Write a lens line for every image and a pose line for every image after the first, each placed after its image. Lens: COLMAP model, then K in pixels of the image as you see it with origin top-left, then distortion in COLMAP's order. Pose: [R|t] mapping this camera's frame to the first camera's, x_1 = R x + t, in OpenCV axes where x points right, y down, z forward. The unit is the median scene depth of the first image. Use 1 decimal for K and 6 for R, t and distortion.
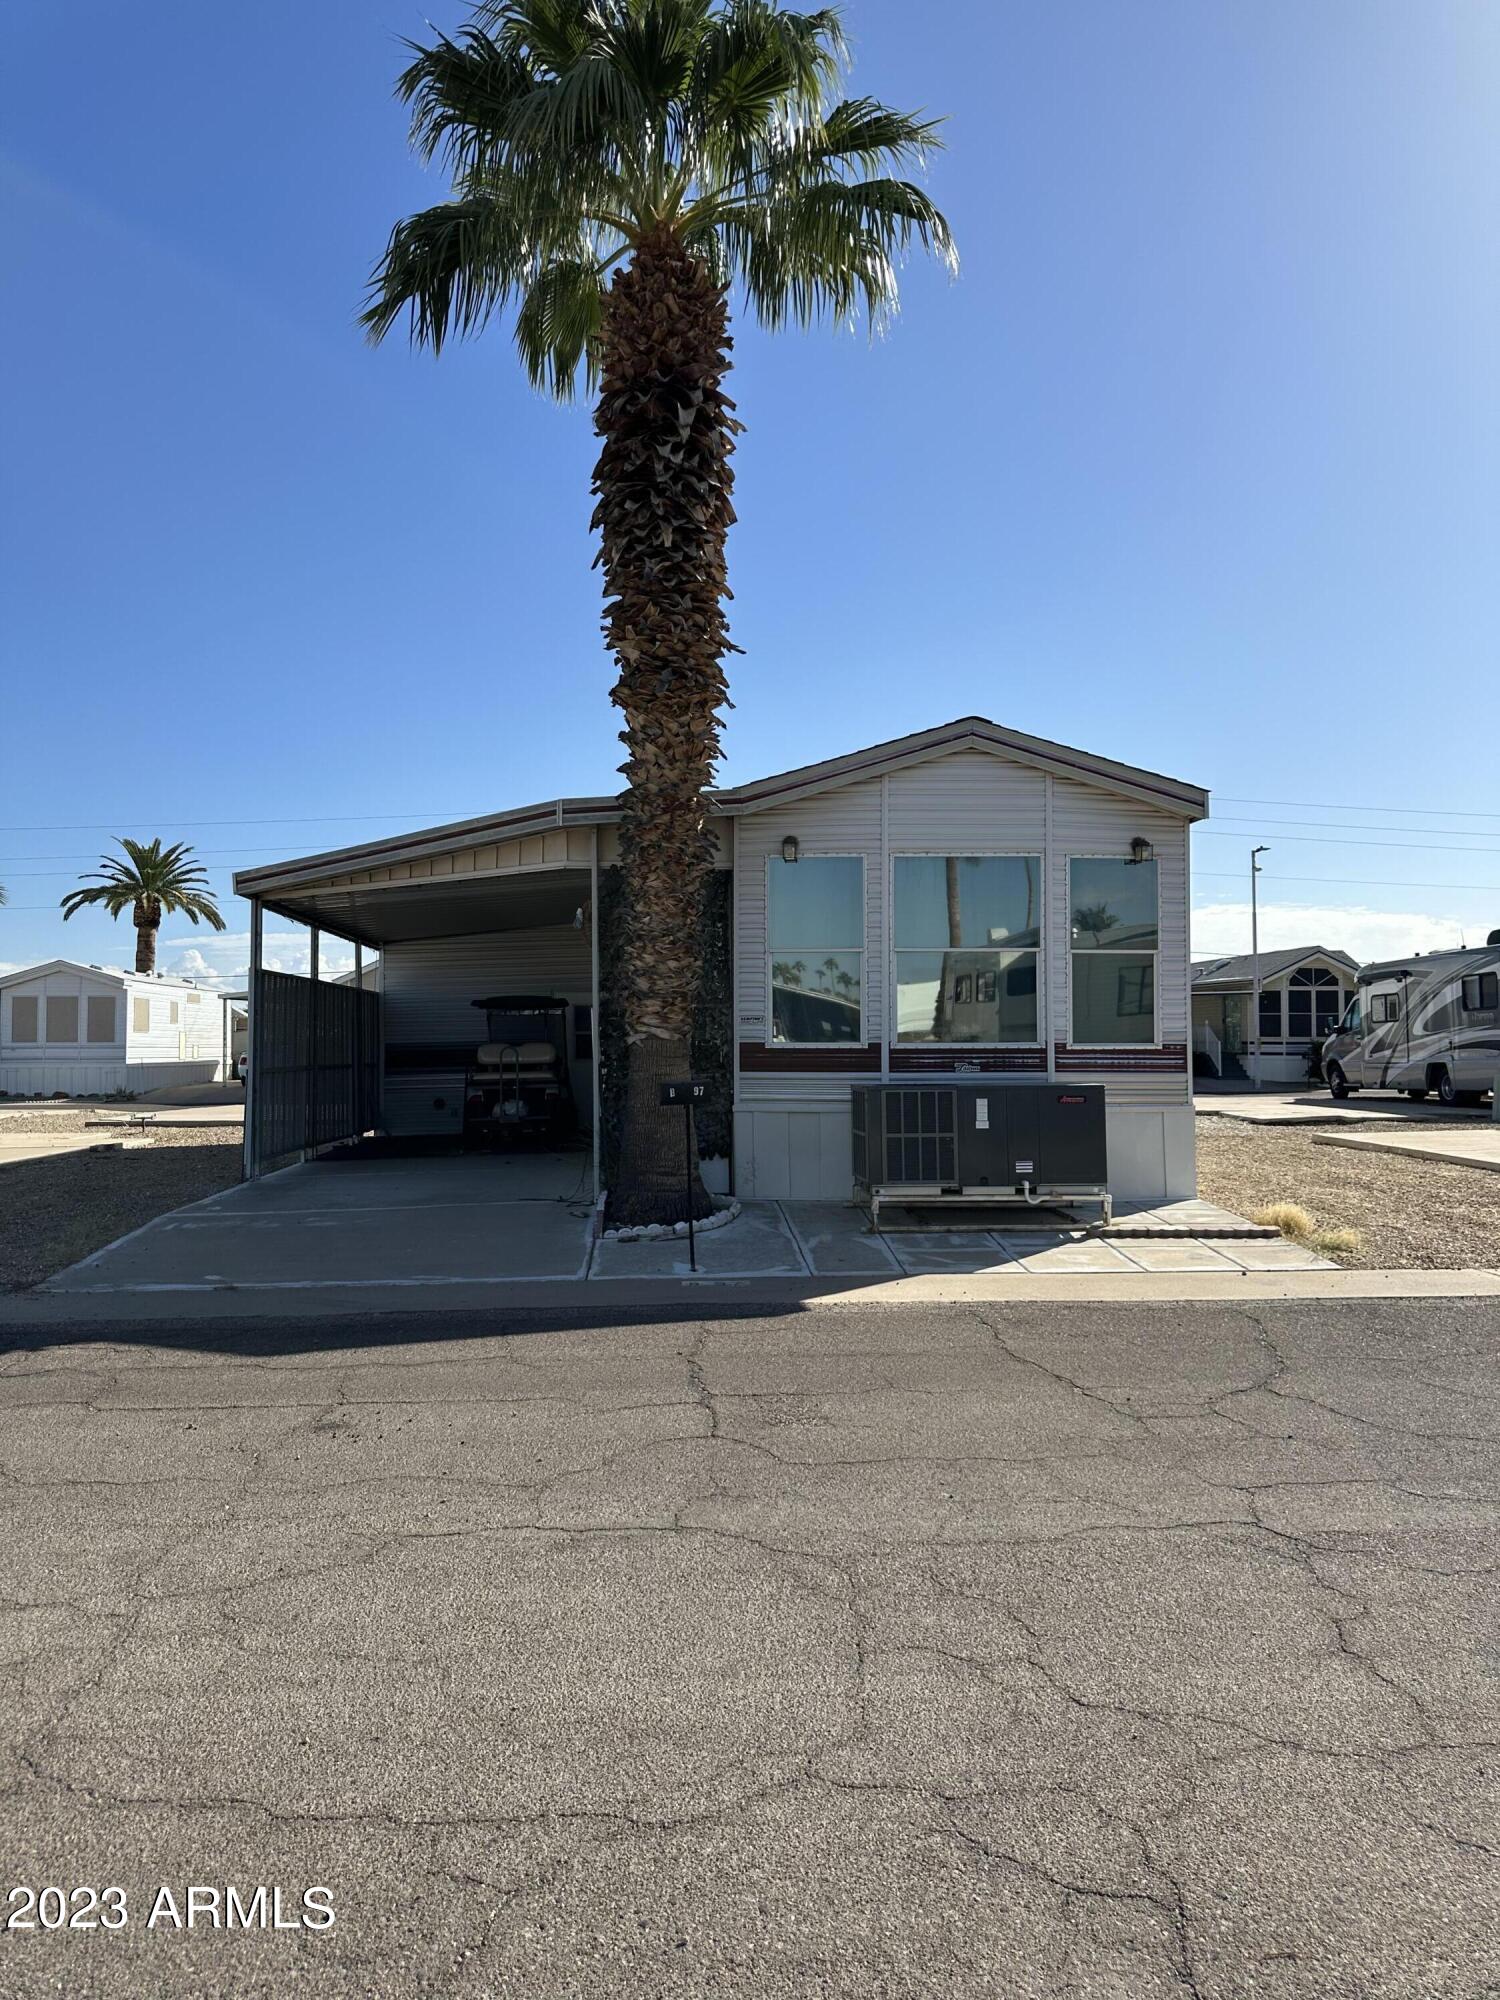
lens RADIAL K [[1424.7, 0, 737.7], [0, 1424.7, 999.1], [0, 0, 1]] dist [0.047865, -0.056863]
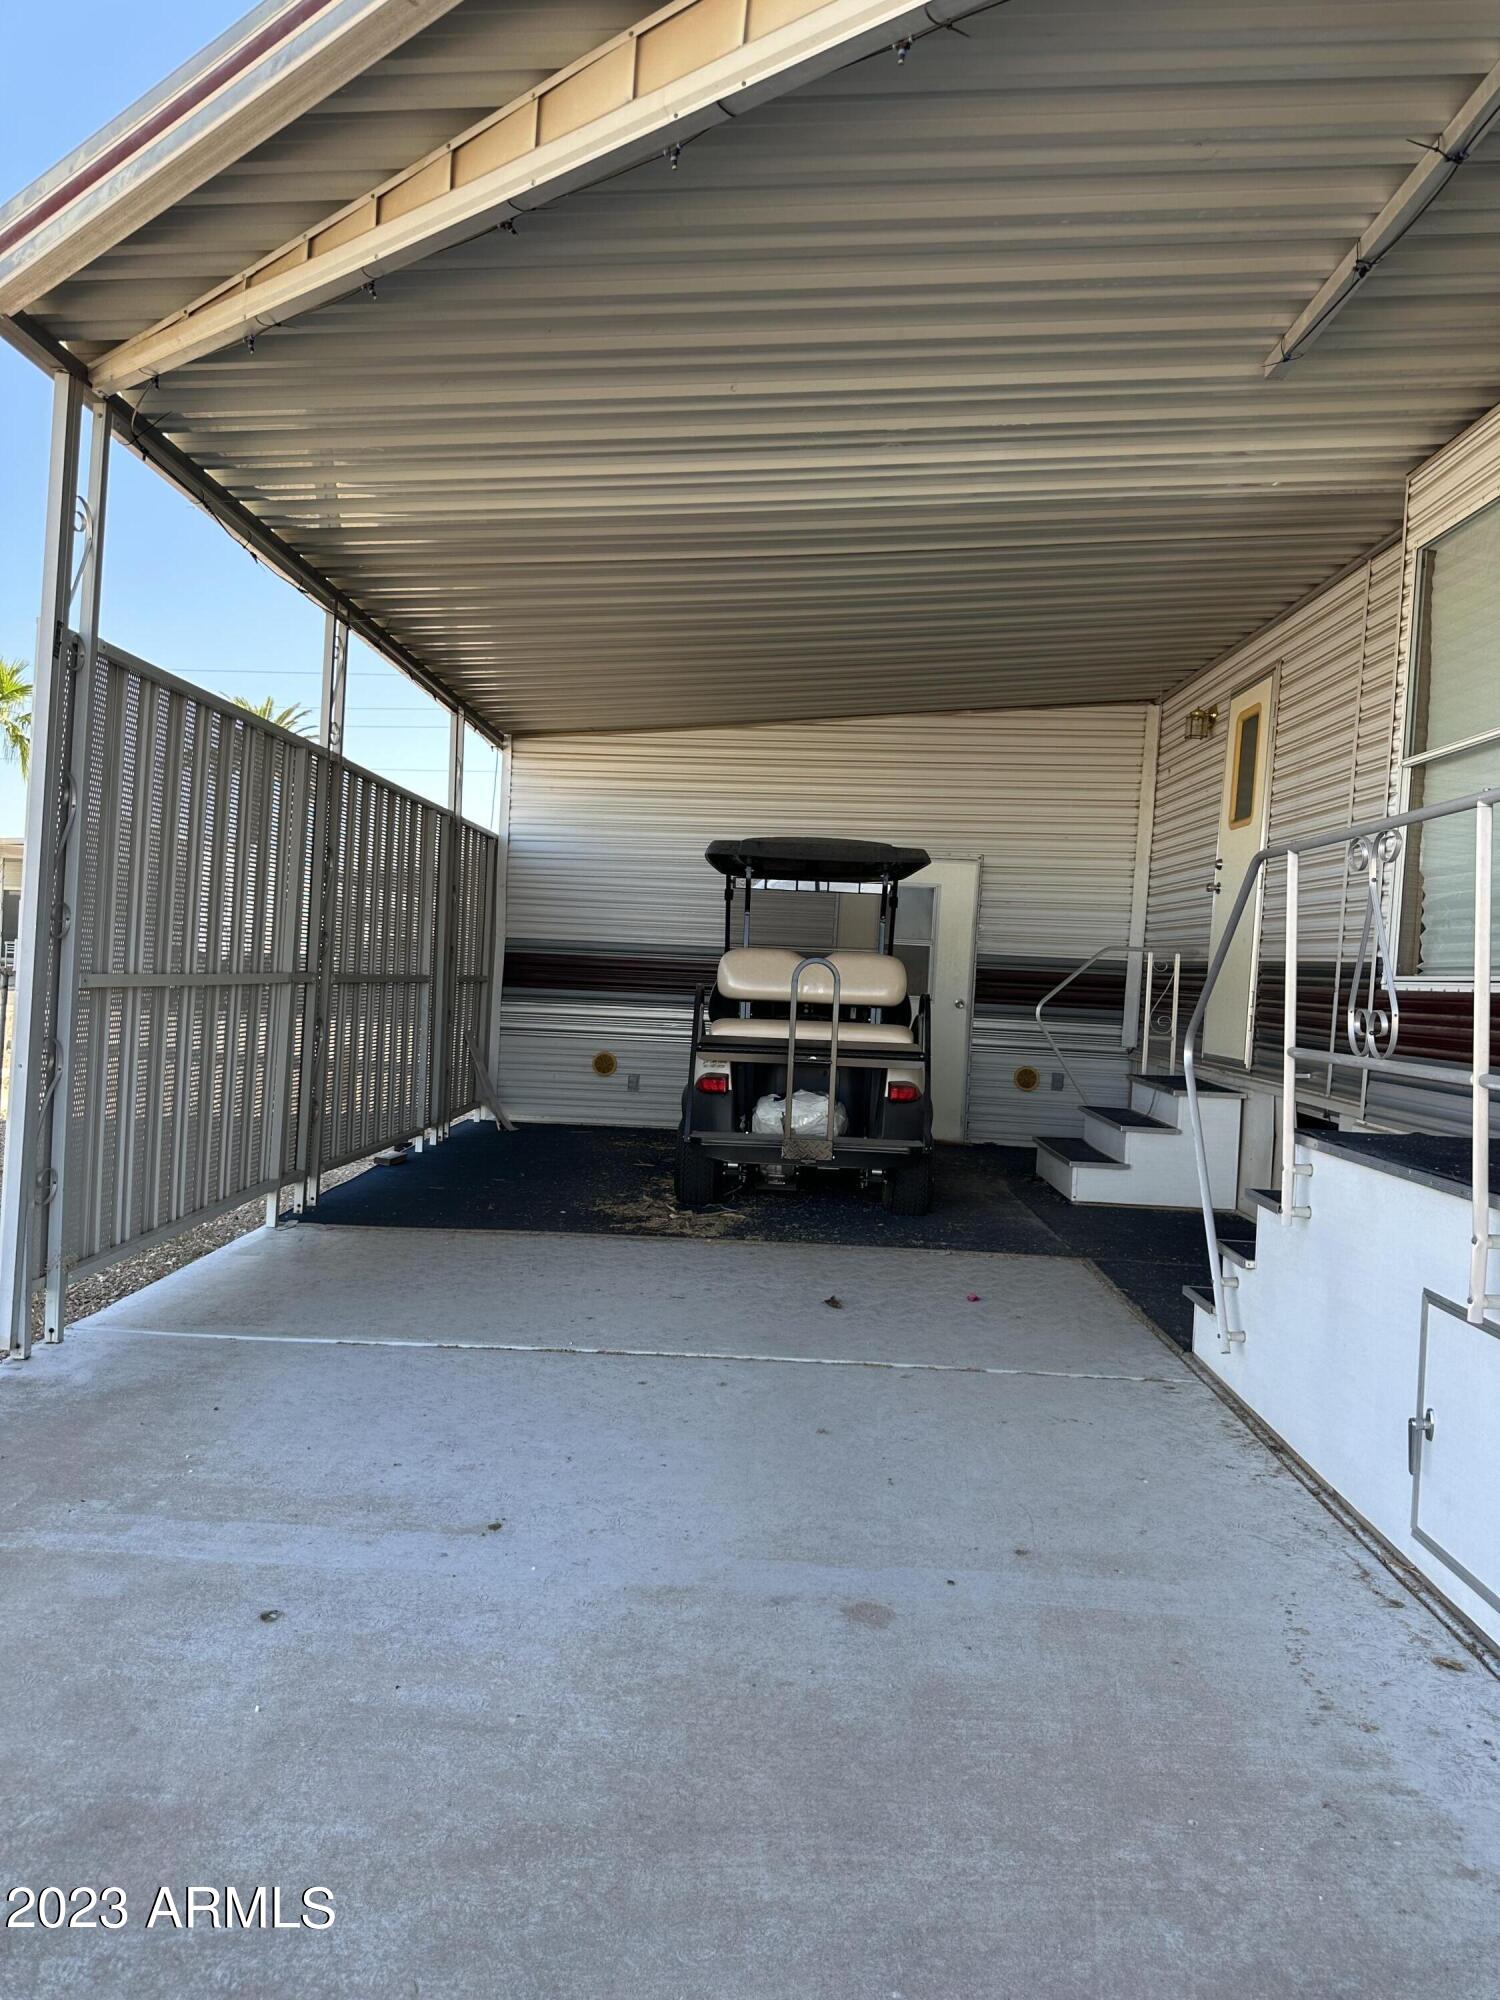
lens RADIAL K [[1424.7, 0, 751.3], [0, 1424.7, 1004.0], [0, 0, 1]] dist [0.047865, -0.056863]
pose [[0.994669, 0.069094, -0.076547, -0.209510], [-0.064987, 0.996375, 0.054902, 0.036382], [0.080063, -0.049635, 0.995553, 0.875472]]
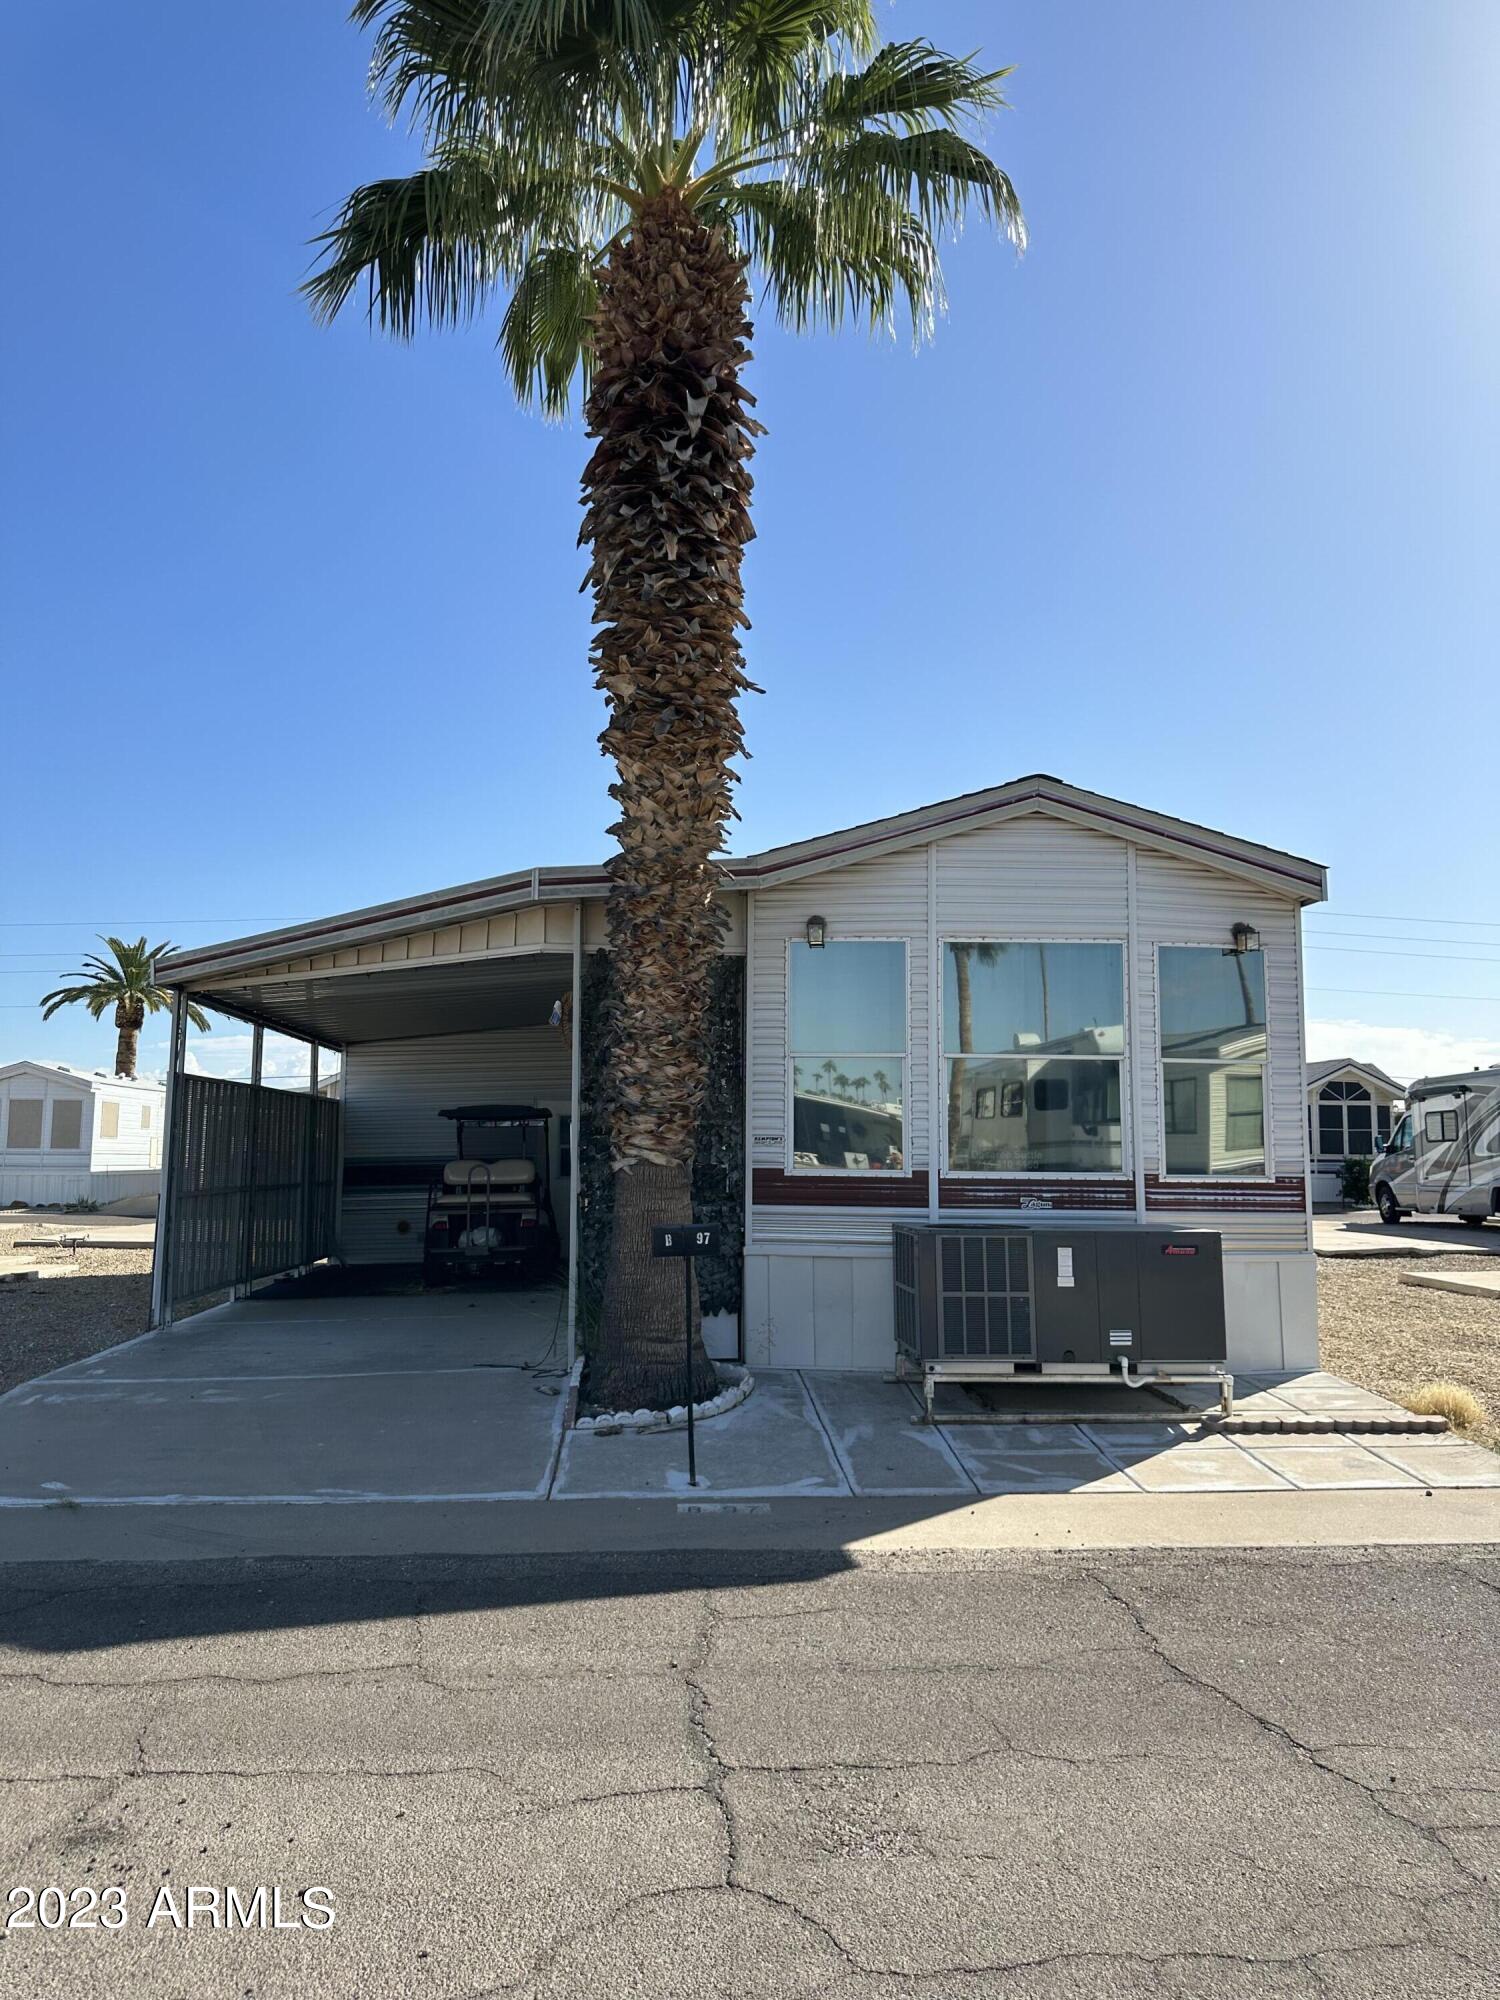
lens RADIAL K [[1424.7, 0, 739.5], [0, 1424.7, 982.8], [0, 0, 1]] dist [0.047865, -0.056863]
pose [[0.999956, 0.009170, 0.001850, -0.008664], [-0.008977, 0.996258, -0.085963, -0.005232], [-0.002632, 0.085943, 0.996297, 0.187272]]
